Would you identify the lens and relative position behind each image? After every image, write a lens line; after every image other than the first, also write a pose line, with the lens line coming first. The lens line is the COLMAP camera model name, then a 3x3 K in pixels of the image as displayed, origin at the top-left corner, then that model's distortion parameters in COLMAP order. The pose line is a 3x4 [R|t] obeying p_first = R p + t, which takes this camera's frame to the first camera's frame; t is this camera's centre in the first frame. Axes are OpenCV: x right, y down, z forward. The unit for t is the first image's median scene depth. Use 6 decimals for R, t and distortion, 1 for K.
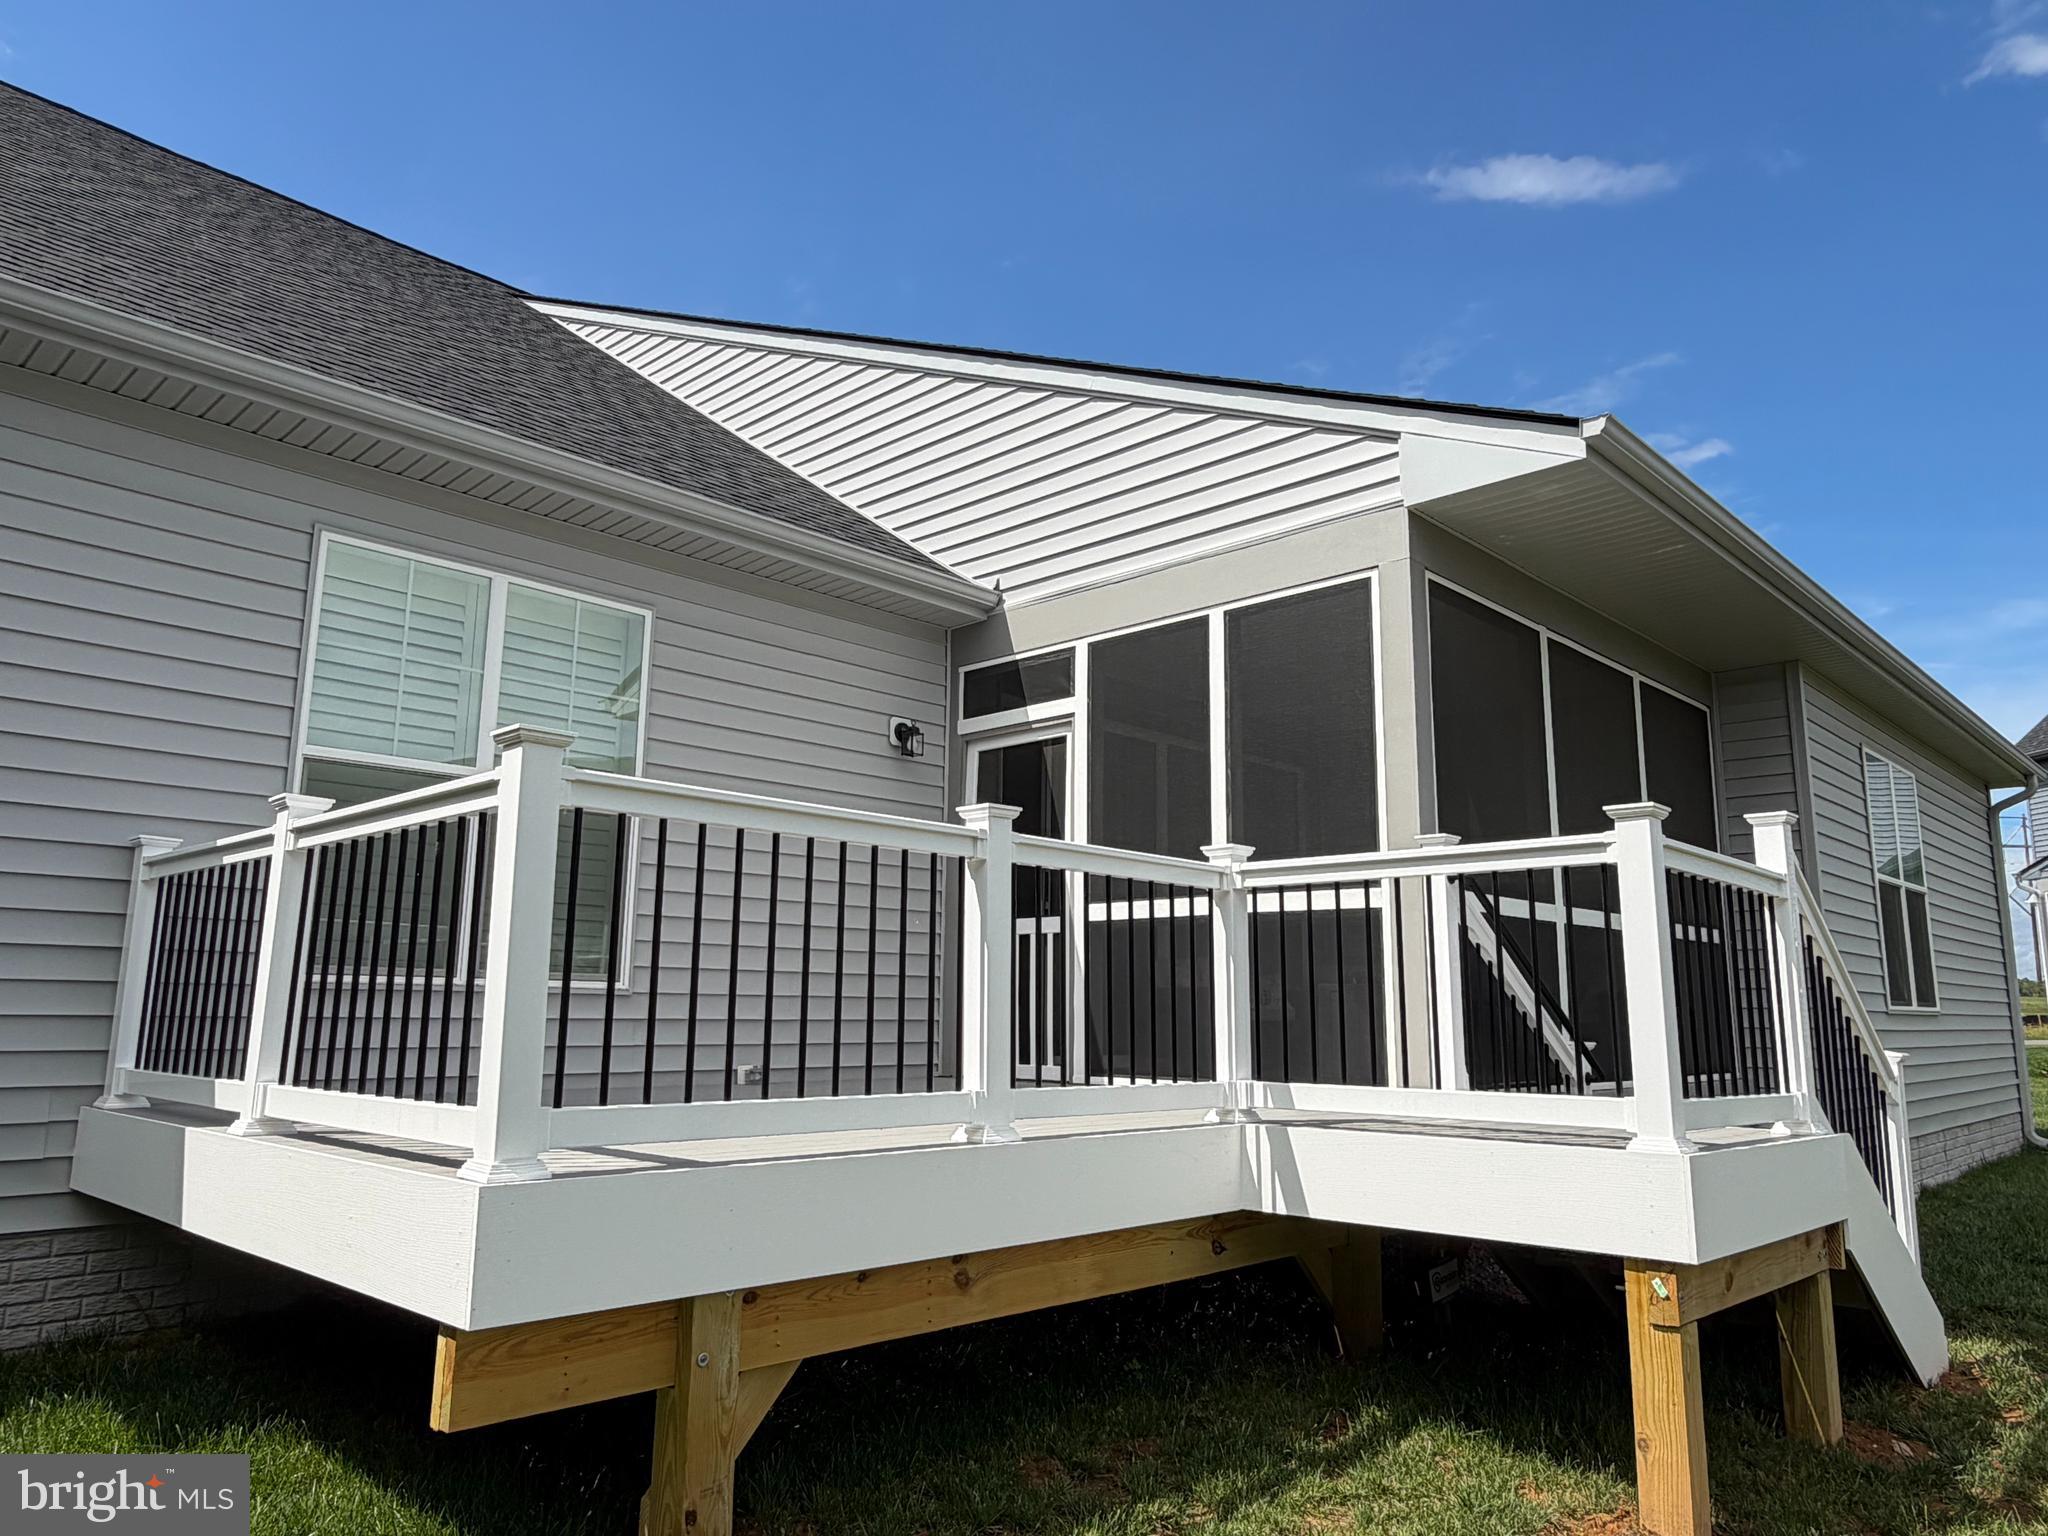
lens RADIAL K [[1373.0, 0, 987.9], [0, 1373.0, 764.5], [0, 0, 1]] dist [-0.000300, 0.001058]
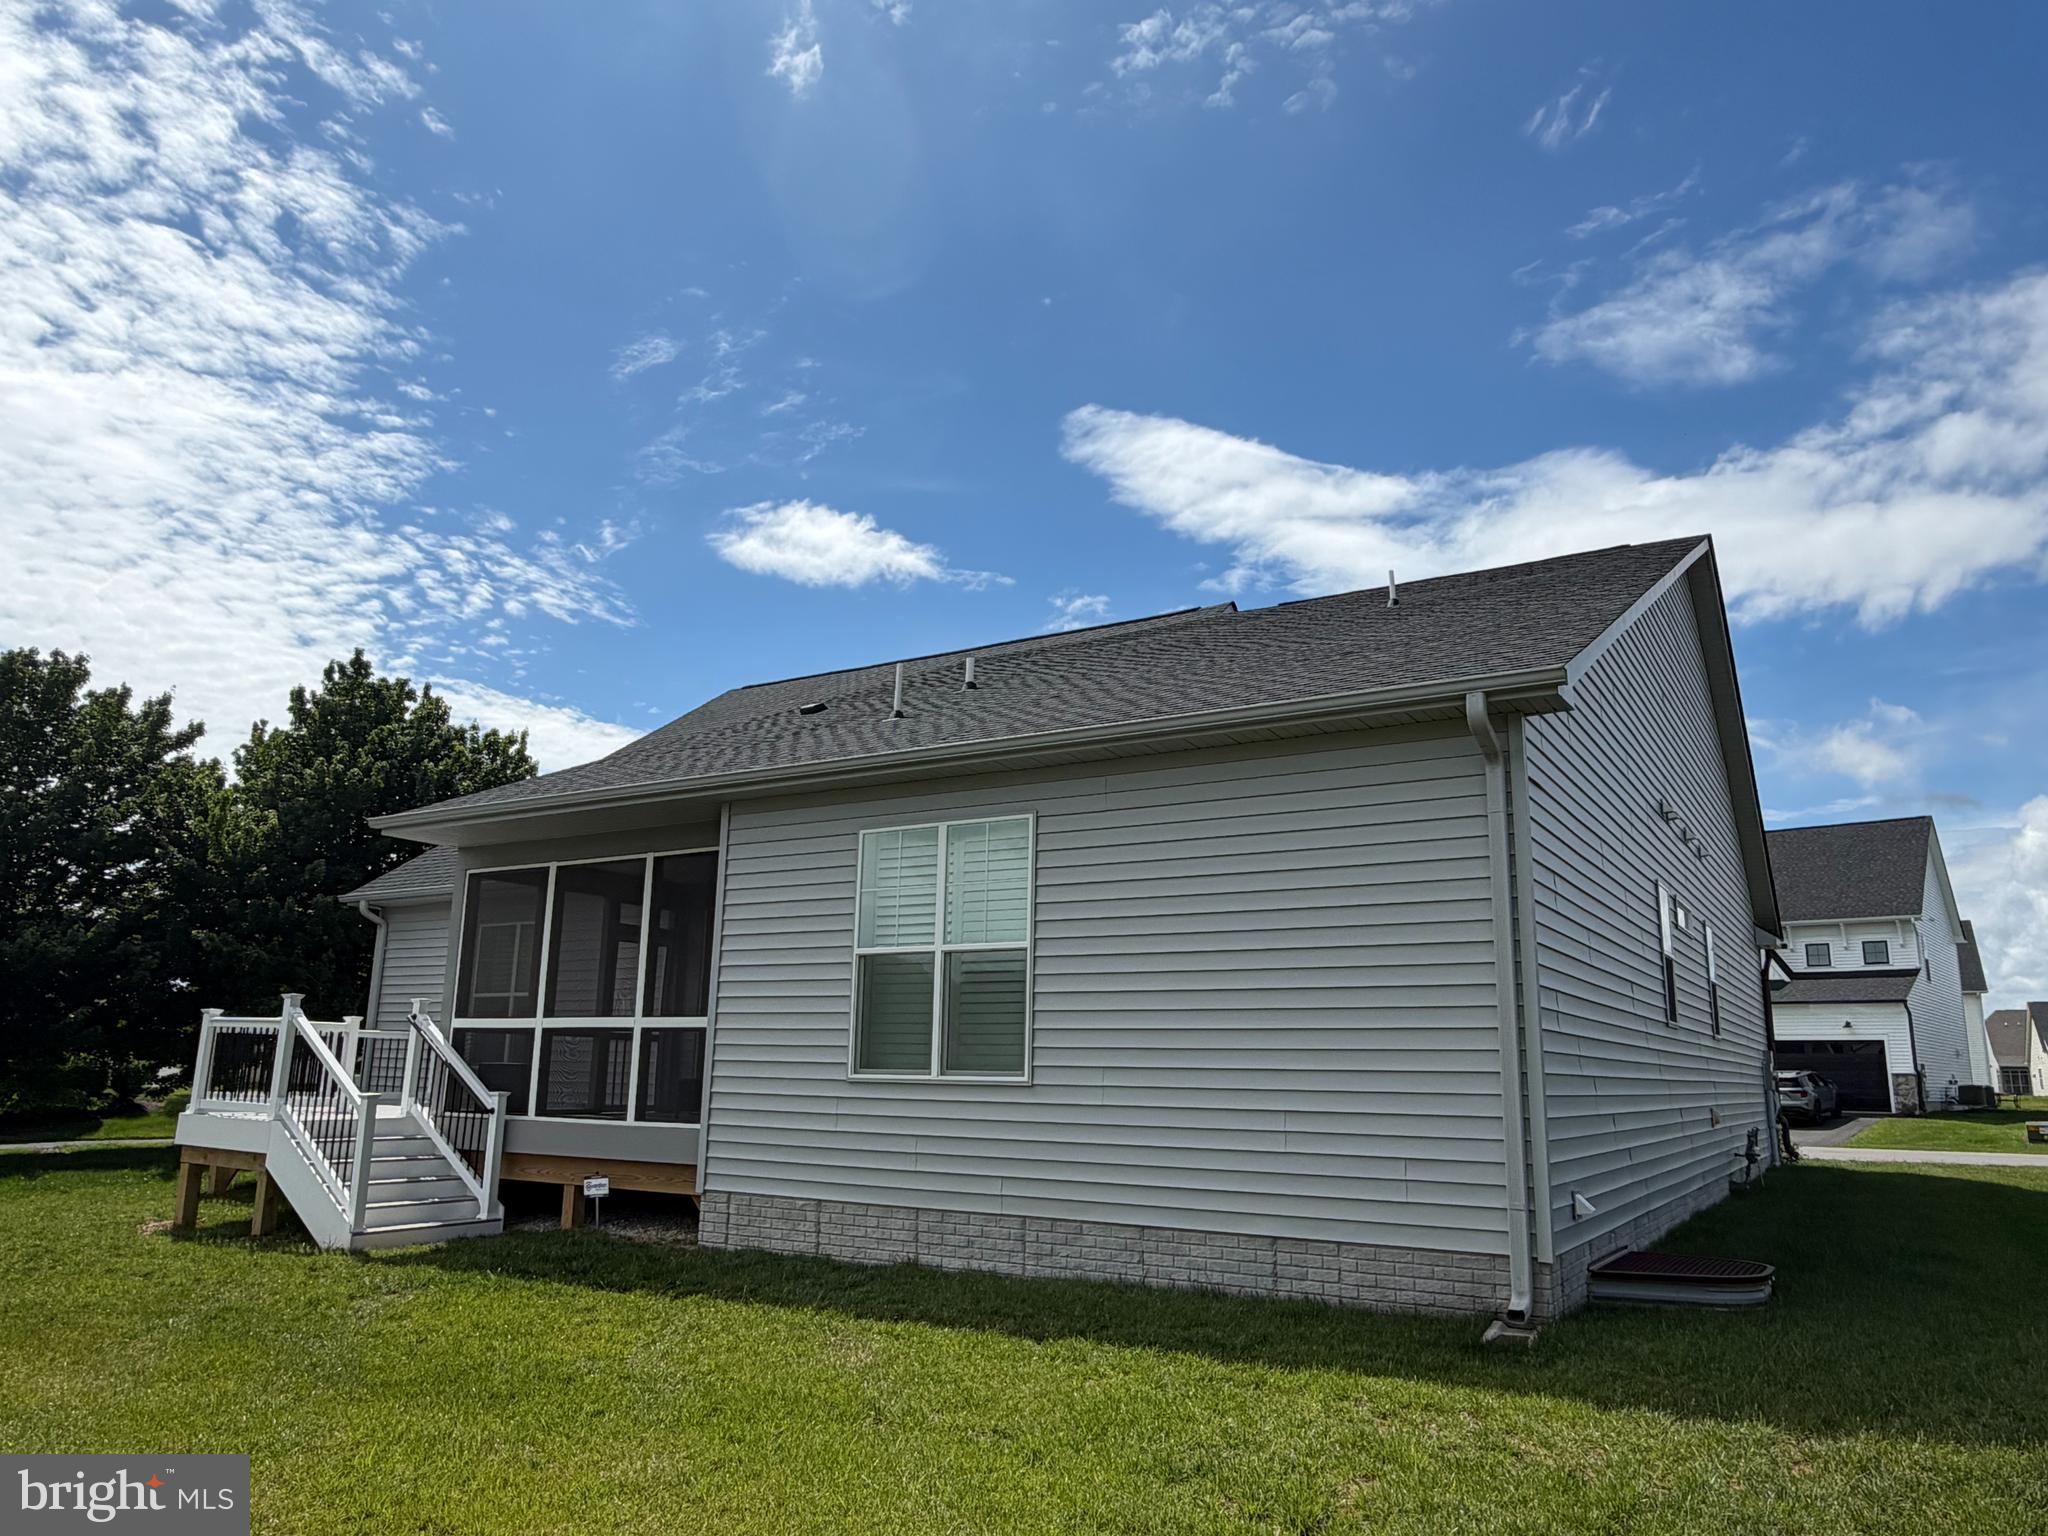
lens RADIAL K [[1365.6, 0, 992.9], [0, 1365.6, 773.9], [0, 0, 1]] dist [-0.003163, 0.000384]
pose [[0.217764, -0.211410, -0.952830, 2.584025], [0.163294, 0.970390, -0.177986, 0.233220], [0.962244, -0.116832, 0.245838, 1.299377]]
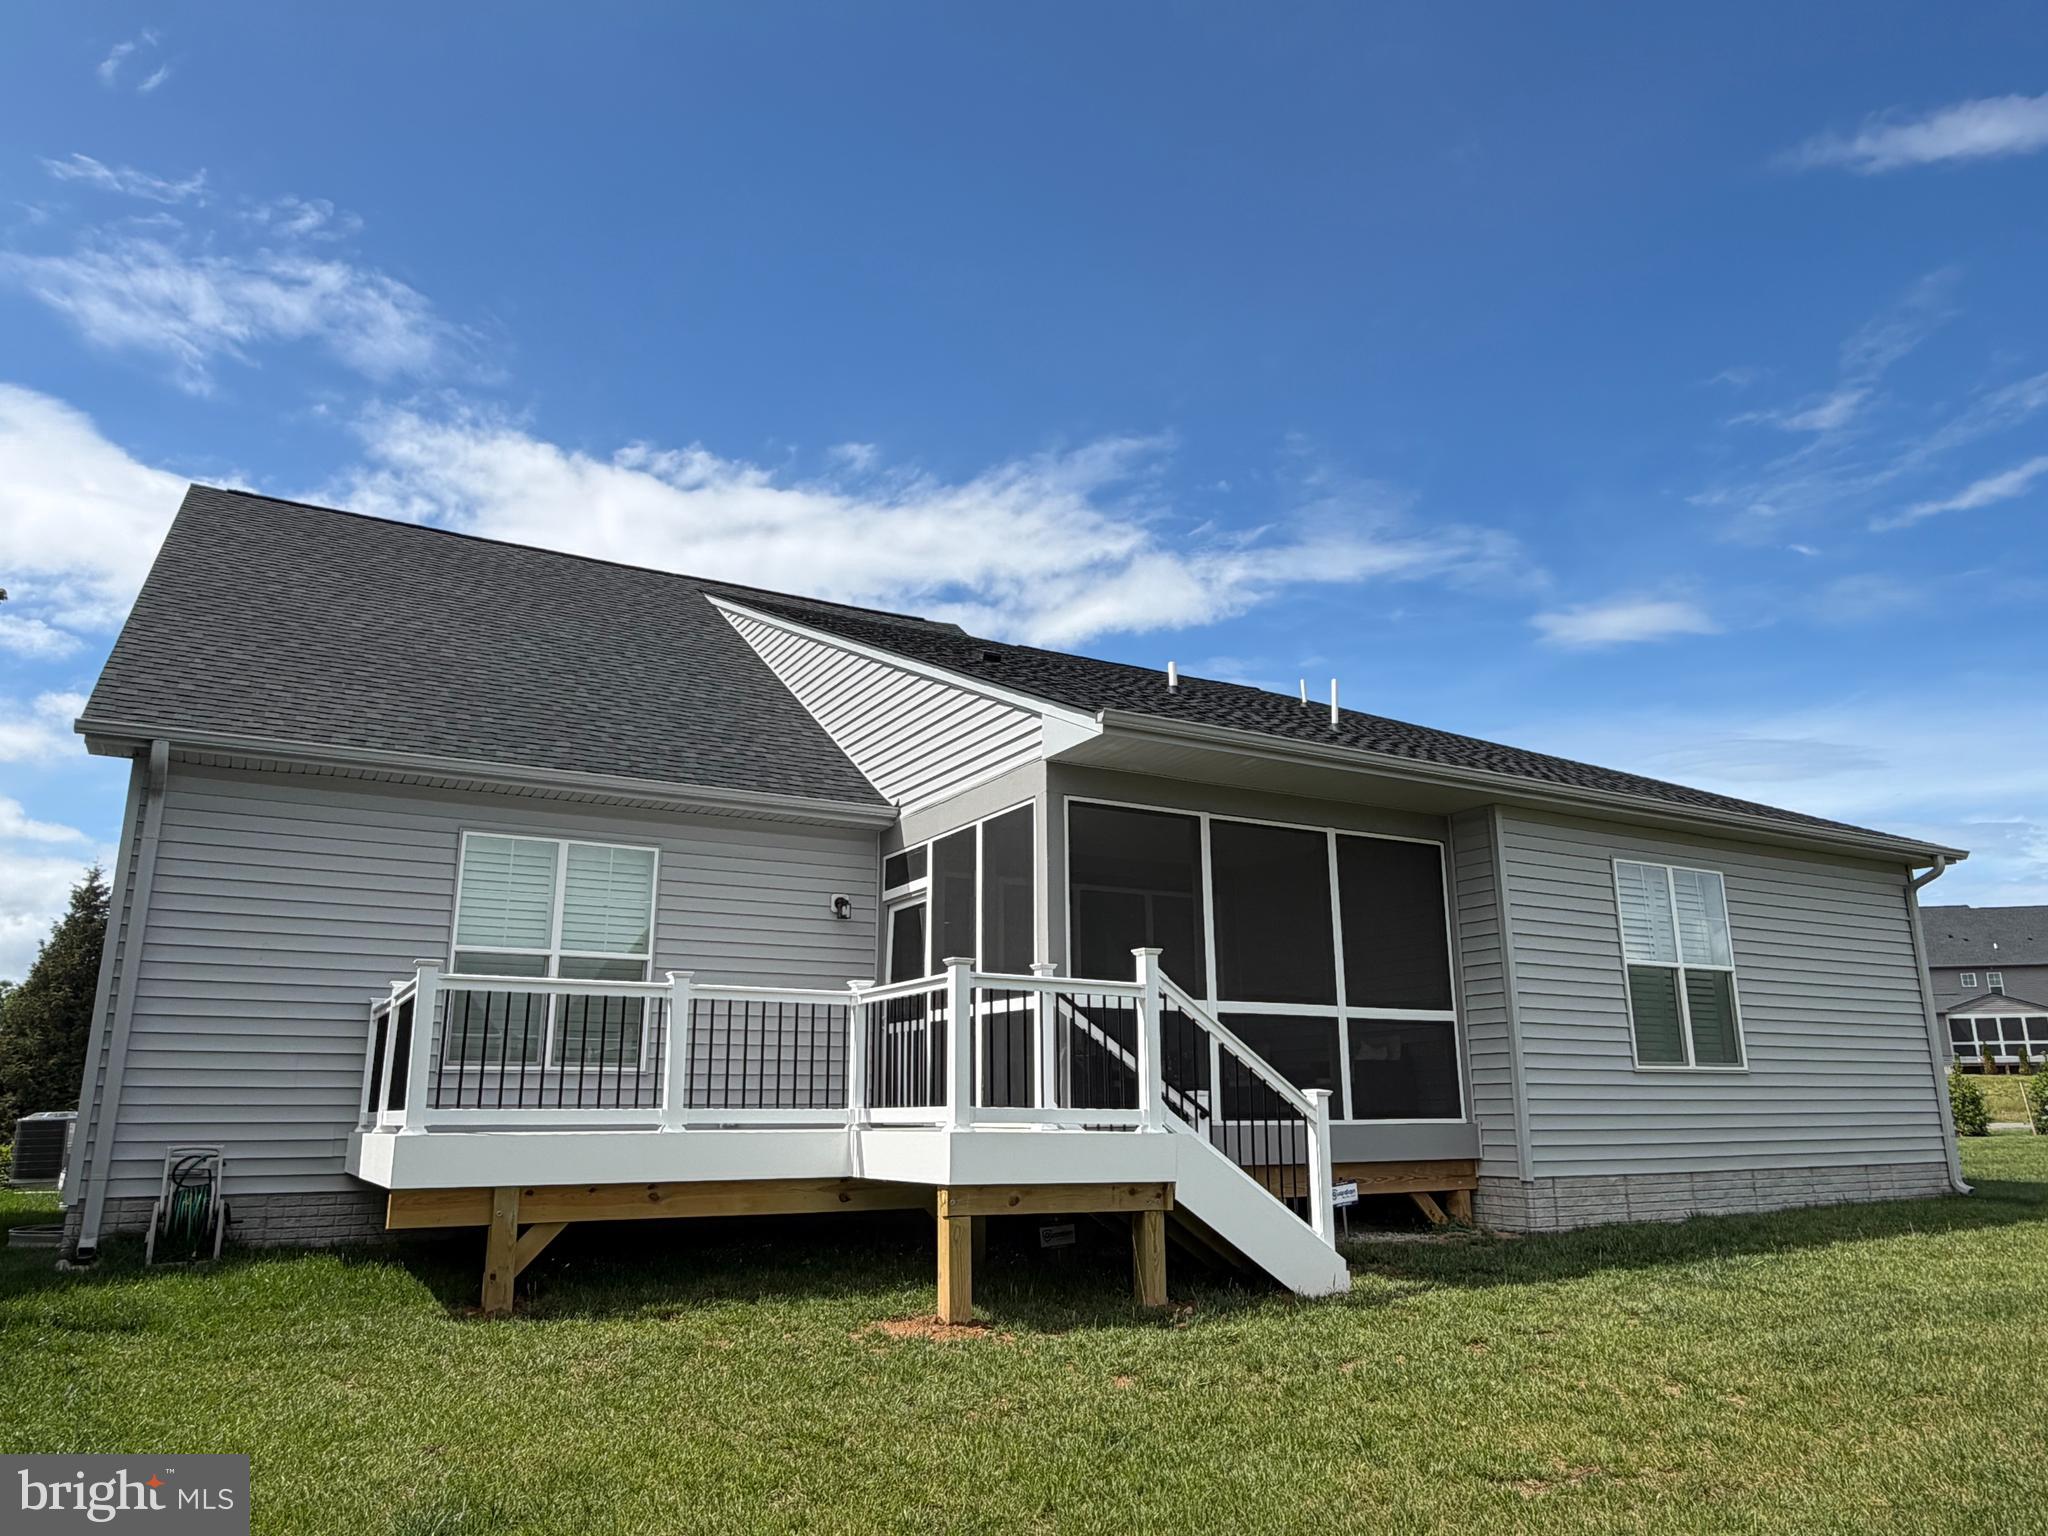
lens RADIAL K [[1365.6, 0, 992.9], [0, 1365.6, 773.9], [0, 0, 1]] dist [-0.003163, 0.000384]
pose [[0.956979, -0.085060, -0.277409, 0.686442], [0.066948, 0.994998, -0.074137, -0.053999], [0.282327, 0.052376, 0.957887, -0.560293]]
